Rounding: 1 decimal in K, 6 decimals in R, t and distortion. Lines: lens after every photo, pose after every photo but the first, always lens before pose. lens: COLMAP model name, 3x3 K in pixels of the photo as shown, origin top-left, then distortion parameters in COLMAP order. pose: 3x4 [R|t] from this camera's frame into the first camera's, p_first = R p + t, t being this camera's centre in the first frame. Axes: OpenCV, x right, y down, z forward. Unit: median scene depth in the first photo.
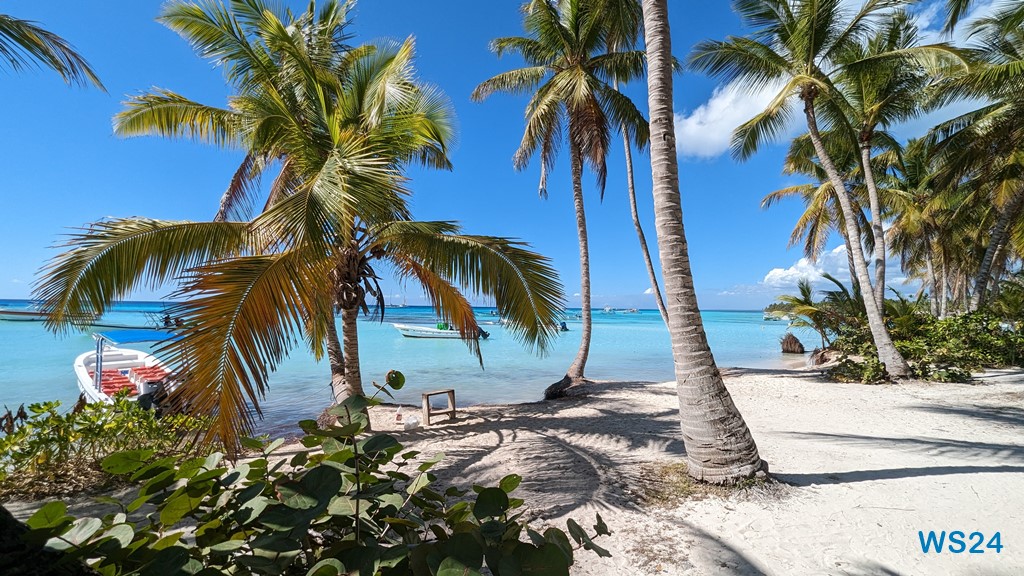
lens RADIAL K [[408.3, 0, 511.6], [0, 408.3, 285.9], [0, 0, 1]] dist [-0.006184, 0.000455]
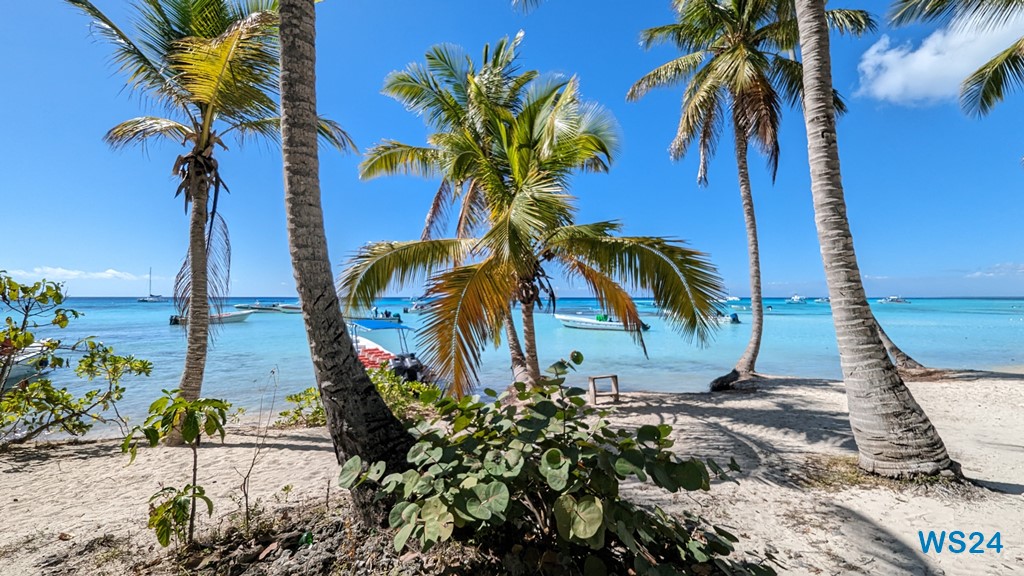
lens RADIAL K [[408.3, 0, 514.5], [0, 408.3, 291.6], [0, 0, 1]] dist [-0.006184, 0.000455]
pose [[0.930150, -0.020691, -0.366597, 0.013374], [0.033629, 0.999015, 0.028941, -0.017445], [0.365637, -0.039248, 0.929930, -0.152840]]
